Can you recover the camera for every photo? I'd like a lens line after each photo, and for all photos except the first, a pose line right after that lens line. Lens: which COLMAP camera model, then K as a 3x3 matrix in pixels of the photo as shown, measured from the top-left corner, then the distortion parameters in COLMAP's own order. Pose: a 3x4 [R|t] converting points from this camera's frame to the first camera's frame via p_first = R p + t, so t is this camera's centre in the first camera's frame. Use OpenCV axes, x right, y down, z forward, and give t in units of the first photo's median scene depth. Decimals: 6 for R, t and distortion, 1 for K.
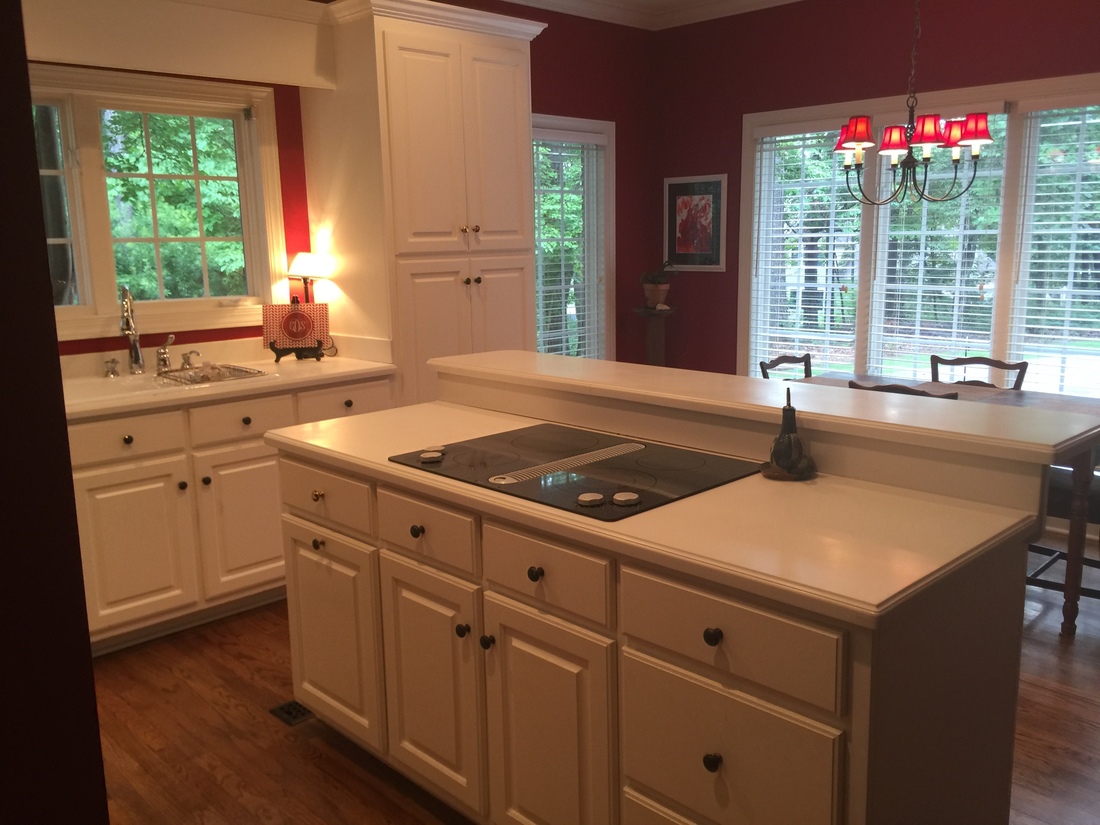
lens RADIAL K [[945.0, 0, 550.3], [0, 945.0, 411.4], [0, 0, 1]] dist [0.056489, -0.058579]
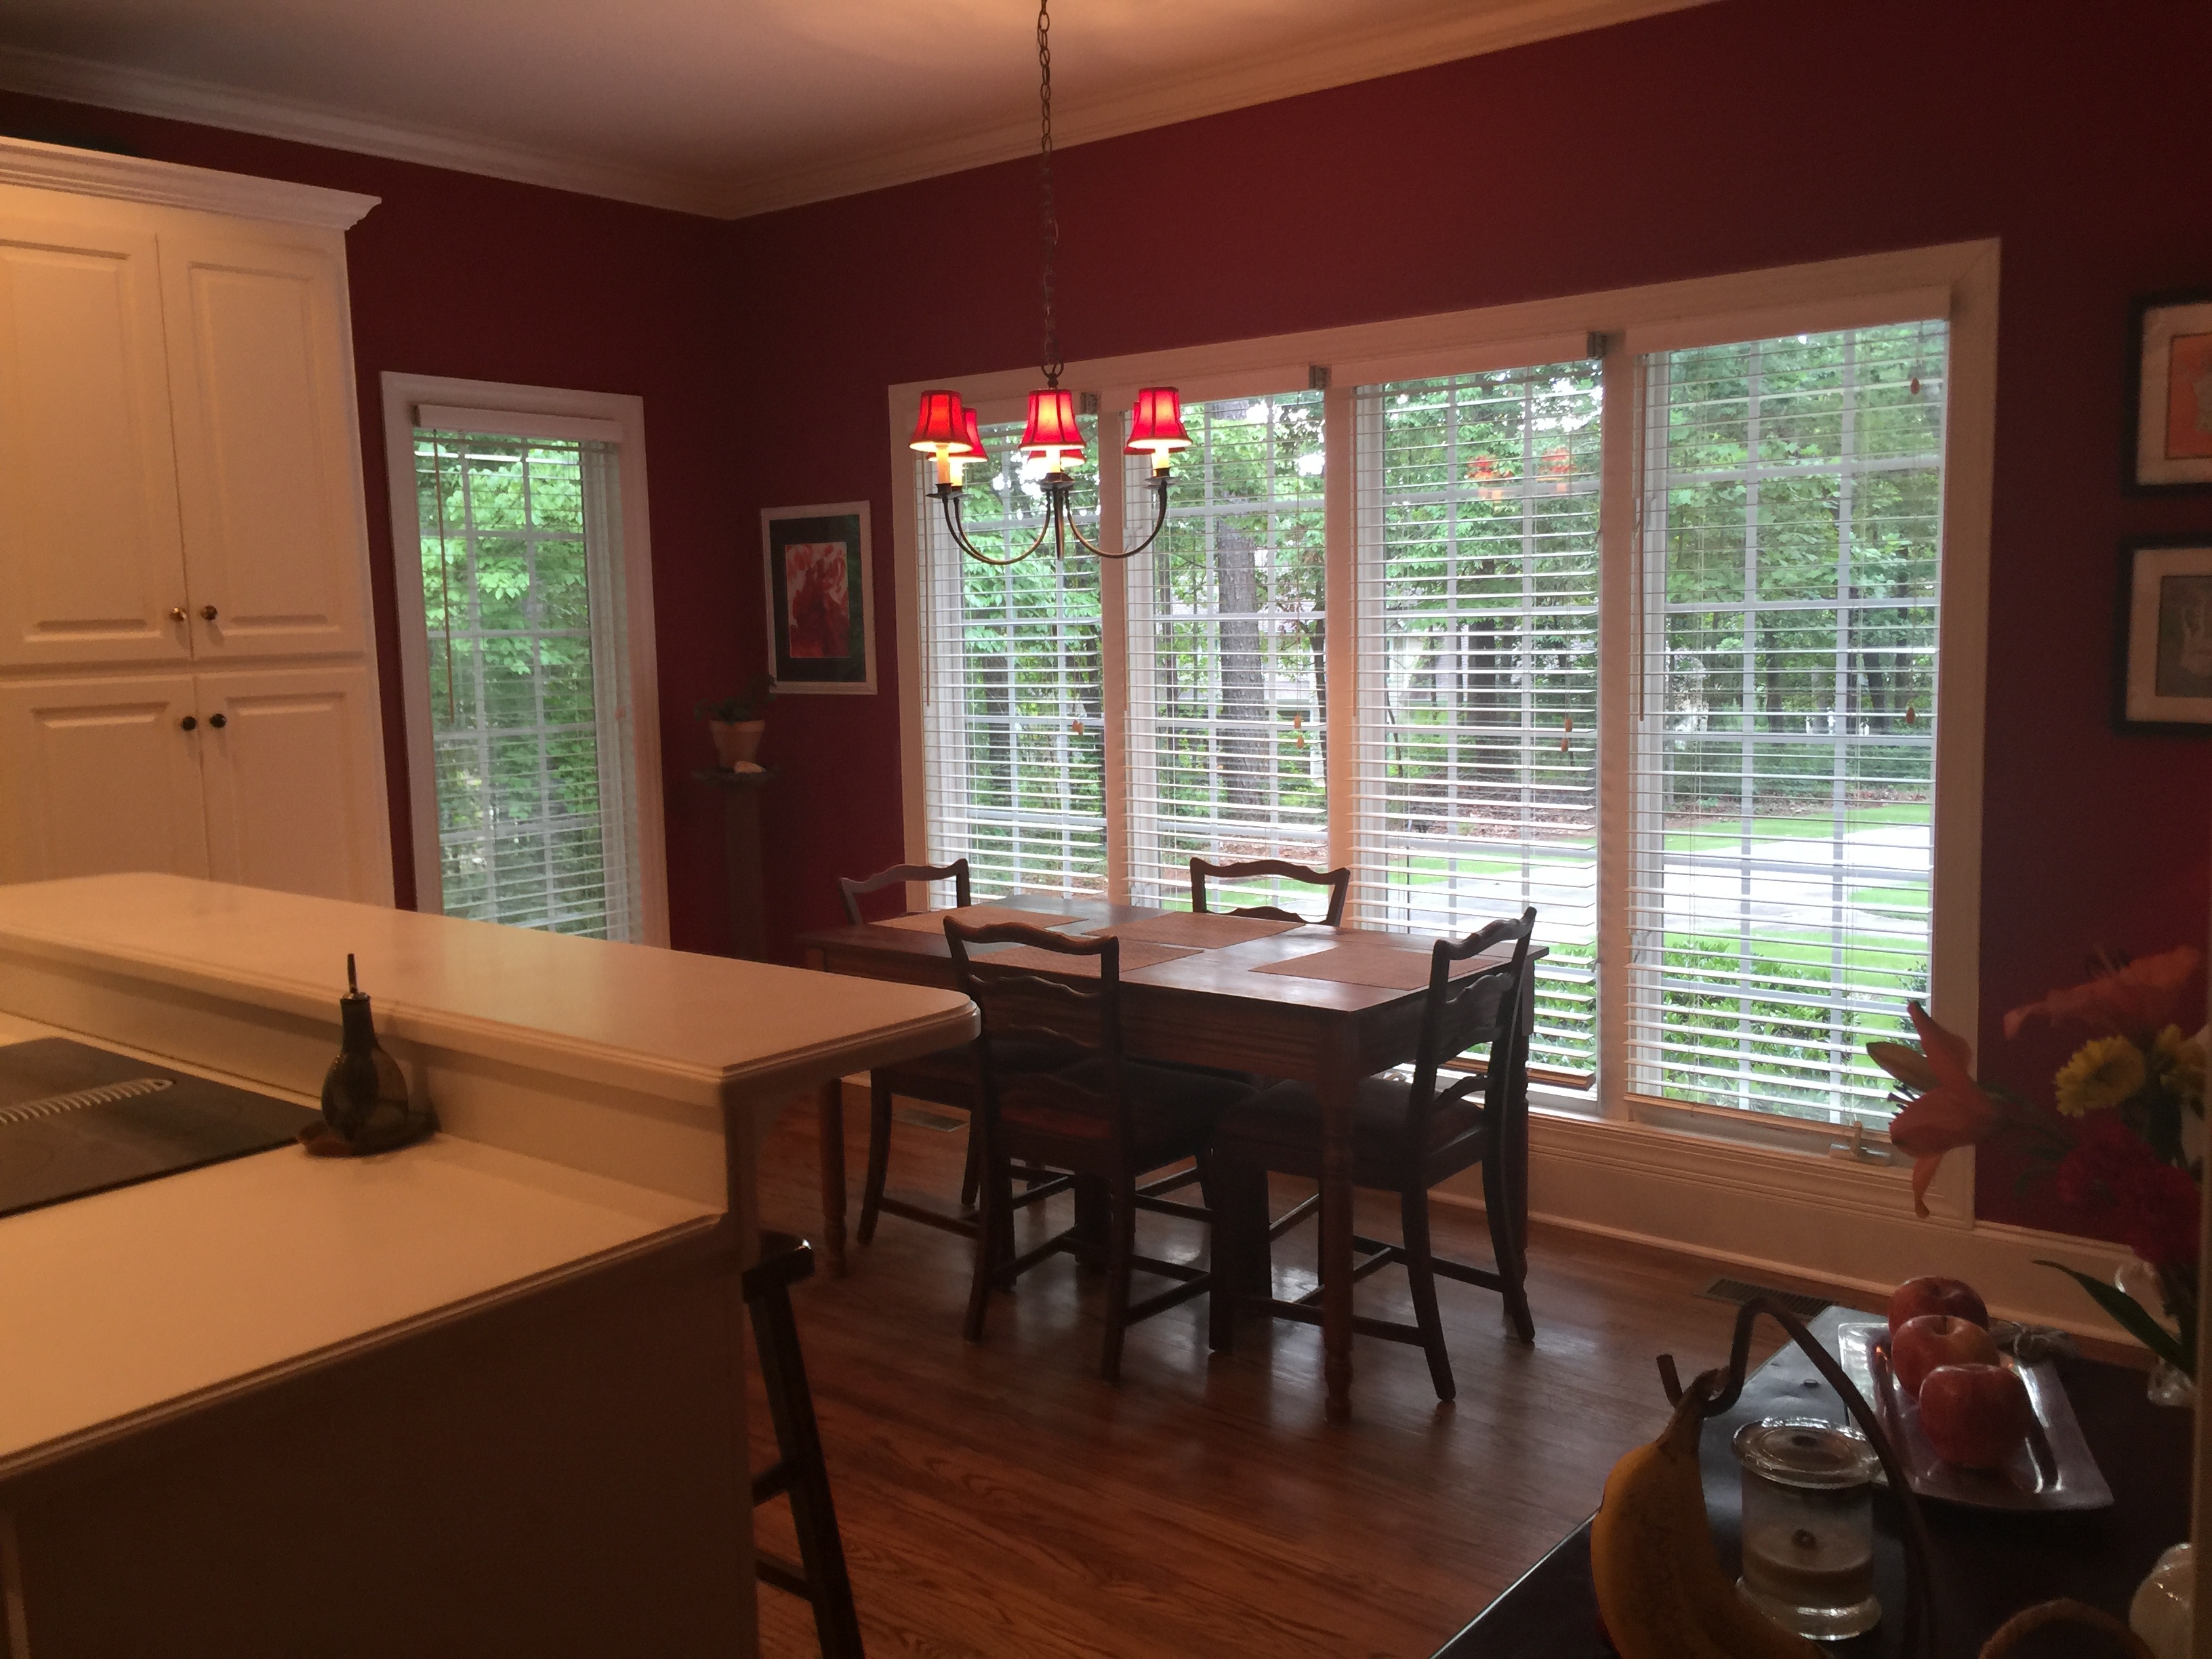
lens RADIAL K [[1900.3, 0, 1111.5], [0, 1900.3, 825.4], [0, 0, 1]] dist [0.056489, -0.058579]
pose [[0.993396, -0.019849, 0.113003, 0.228321], [0.028270, 0.996901, -0.073406, -0.003594], [-0.111195, 0.076116, 0.990879, 0.007749]]
